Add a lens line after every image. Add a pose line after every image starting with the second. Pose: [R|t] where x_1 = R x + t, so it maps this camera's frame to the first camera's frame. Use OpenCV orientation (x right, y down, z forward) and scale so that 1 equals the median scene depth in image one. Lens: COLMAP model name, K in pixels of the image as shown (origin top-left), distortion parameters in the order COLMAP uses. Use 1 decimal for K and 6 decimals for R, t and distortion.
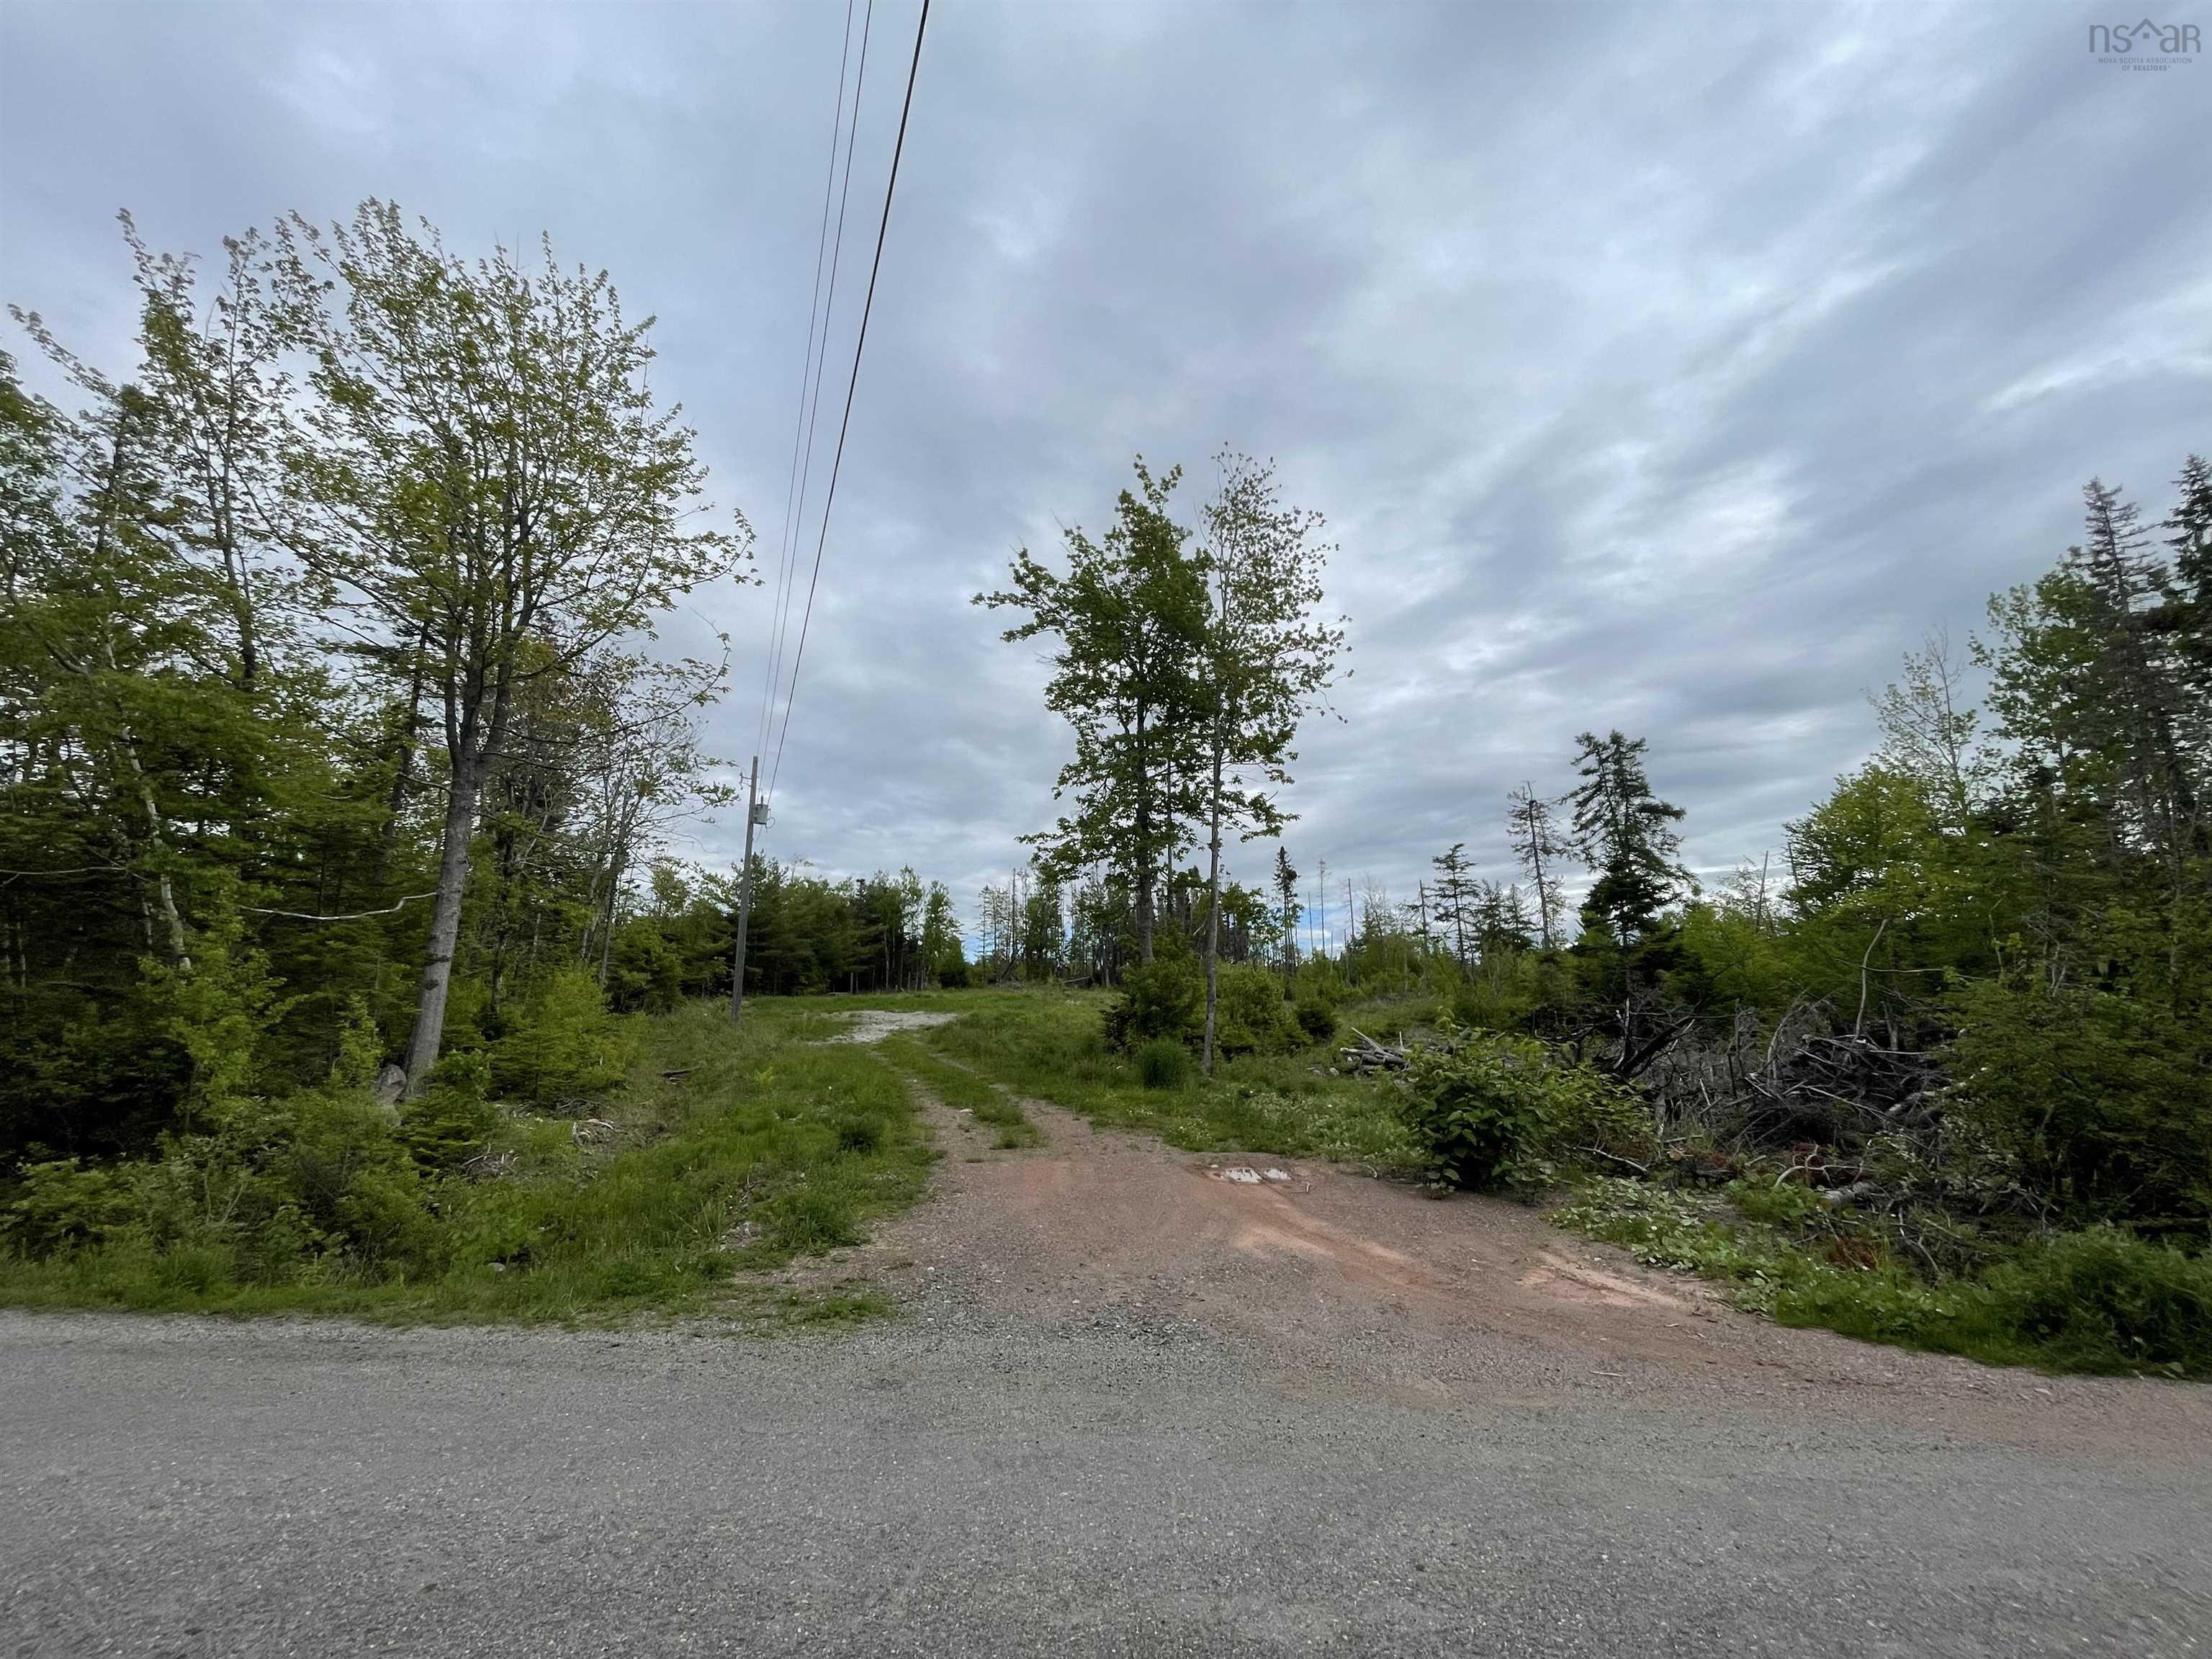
lens RADIAL K [[877.0, 0, 1106.0], [0, 877.0, 829.5], [0, 0, 1]] dist [-0.023428, -0.000052]
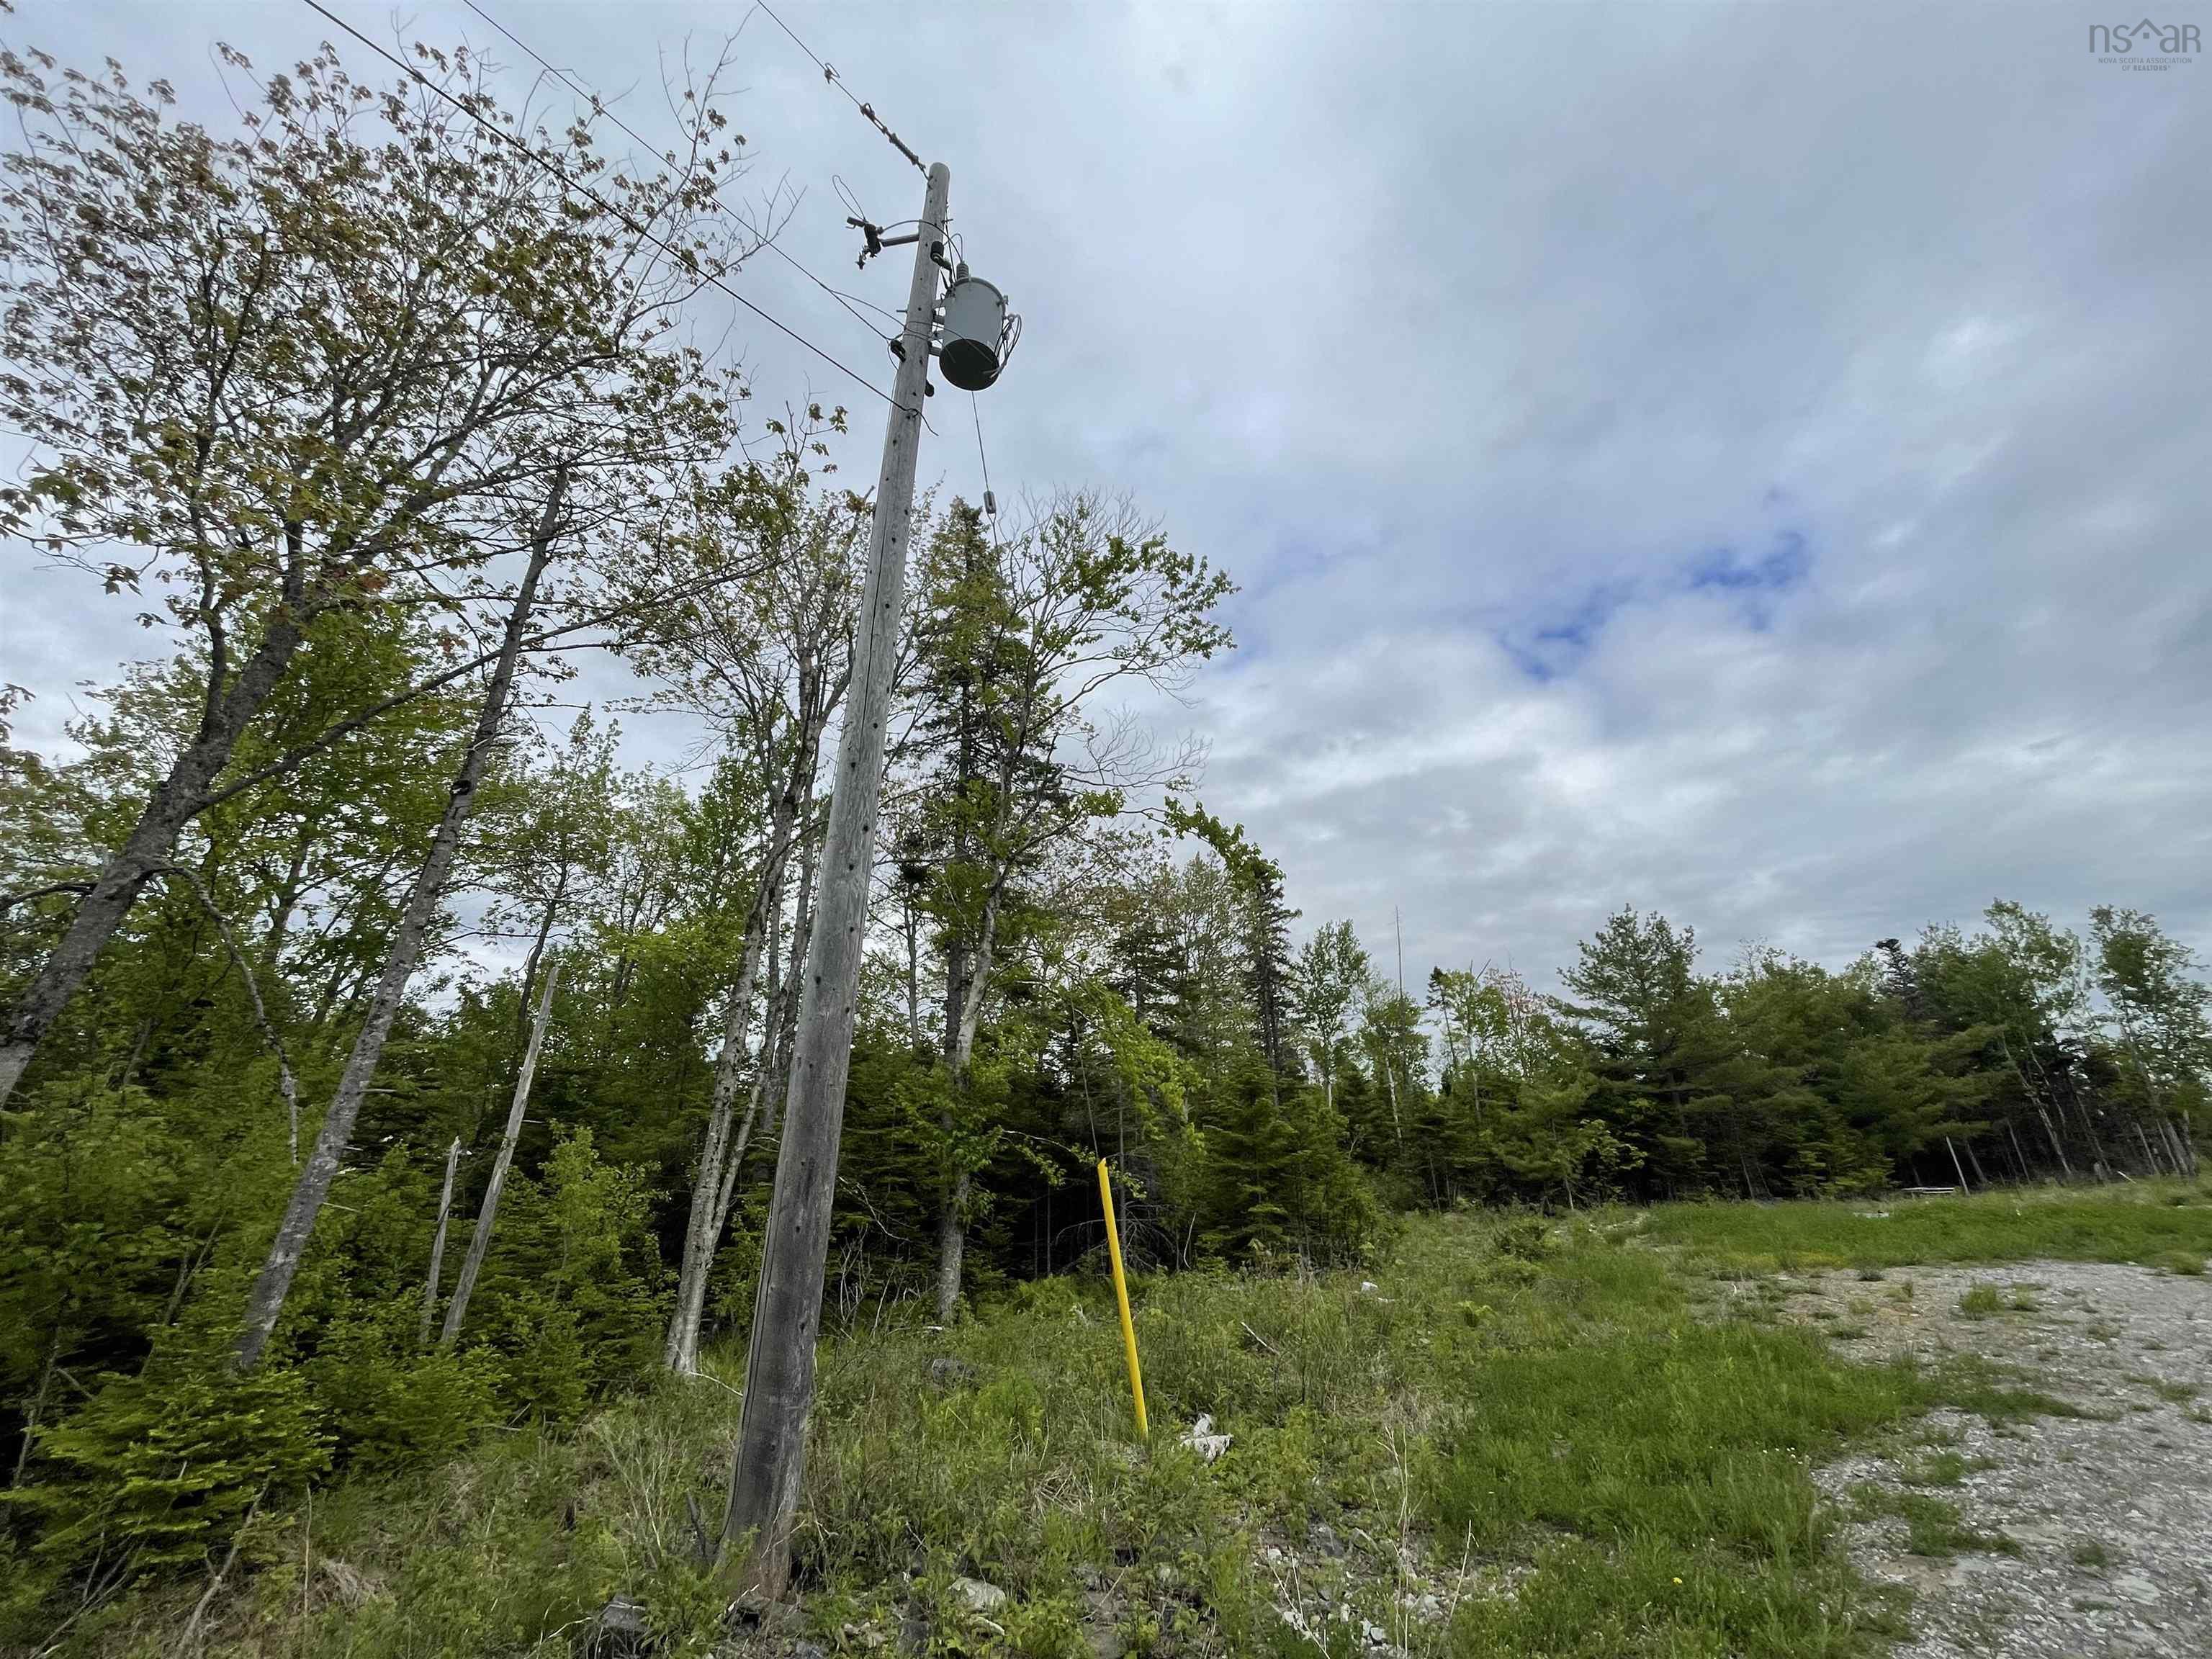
lens RADIAL K [[838.9, 0, 1072.1], [0, 838.9, 828.1], [0, 0, 1]] dist [-0.052036, 0.010794]
pose [[0.472721, -0.345185, -0.810791, -0.102181], [0.155457, 0.938323, -0.308843, 0.061716], [0.867391, 0.019954, 0.497226, 0.354165]]
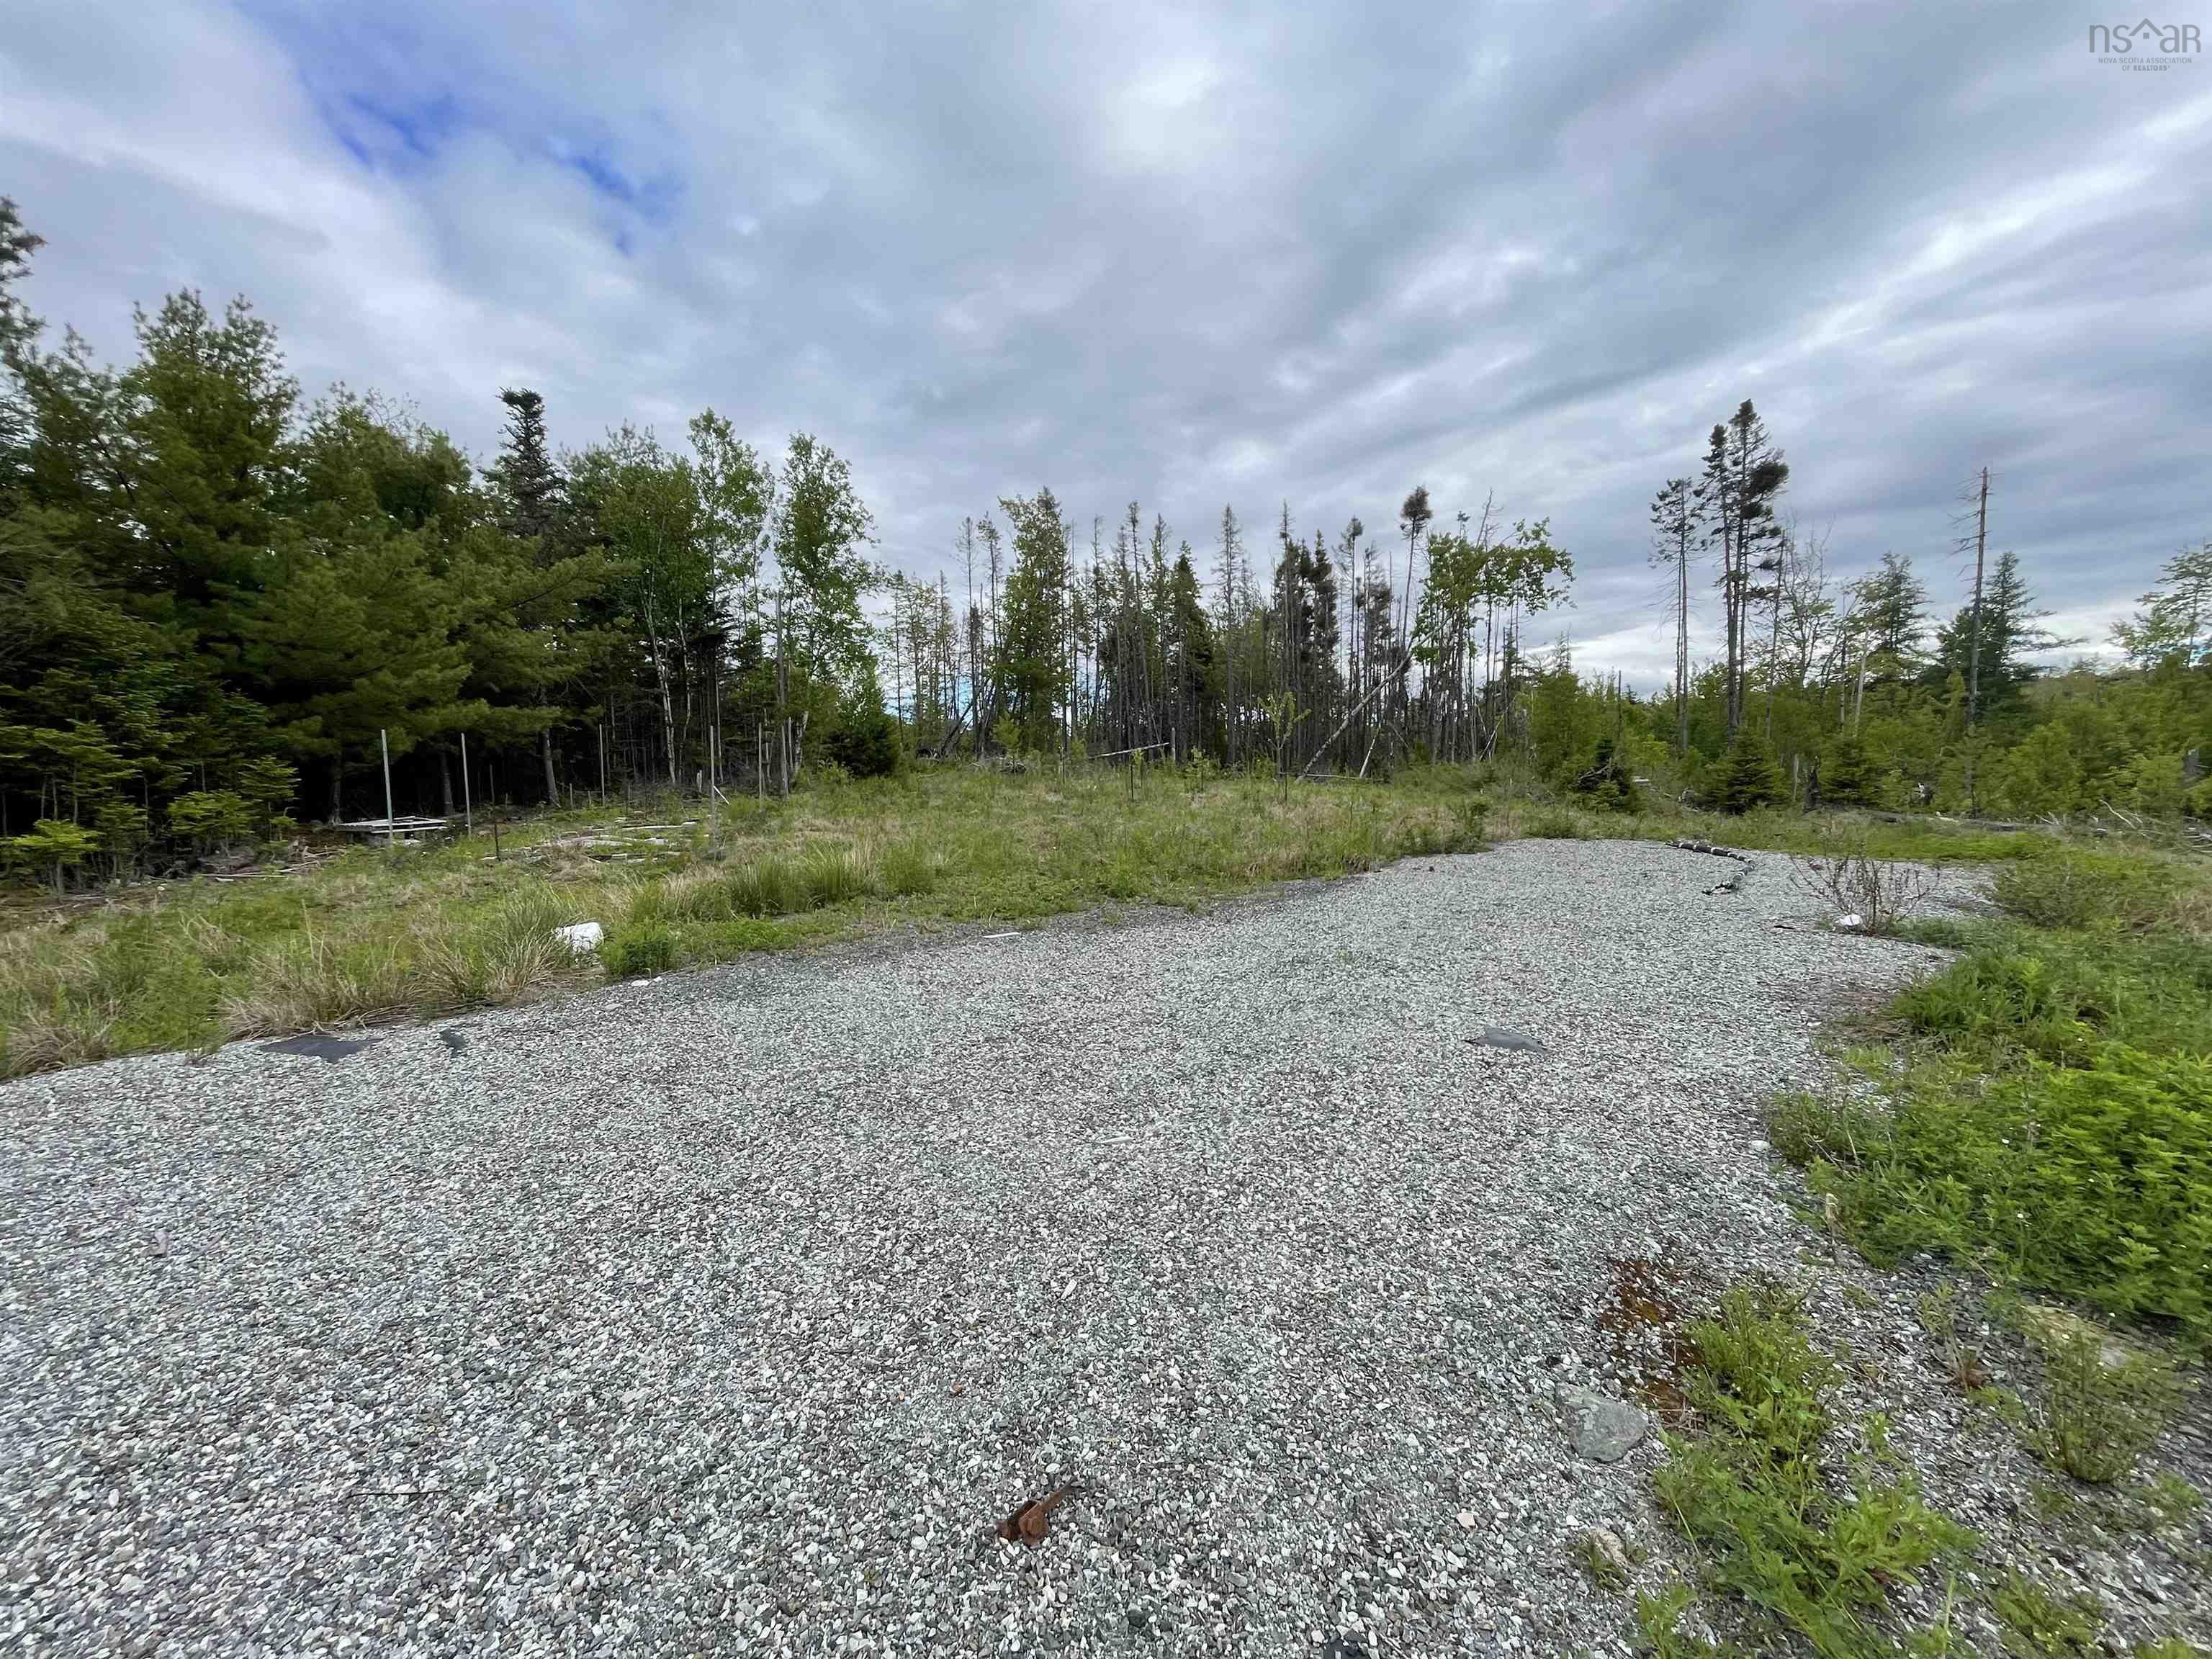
lens RADIAL K [[884.9, 0, 1106.0], [0, 884.9, 829.5], [0, 0, 1]] dist [0.001418, 0.000065]
pose [[0.989690, -0.018567, 0.142016, -0.133532], [-0.019167, 0.965474, 0.259795, 0.106585], [-0.141936, -0.259838, 0.955164, 0.637622]]
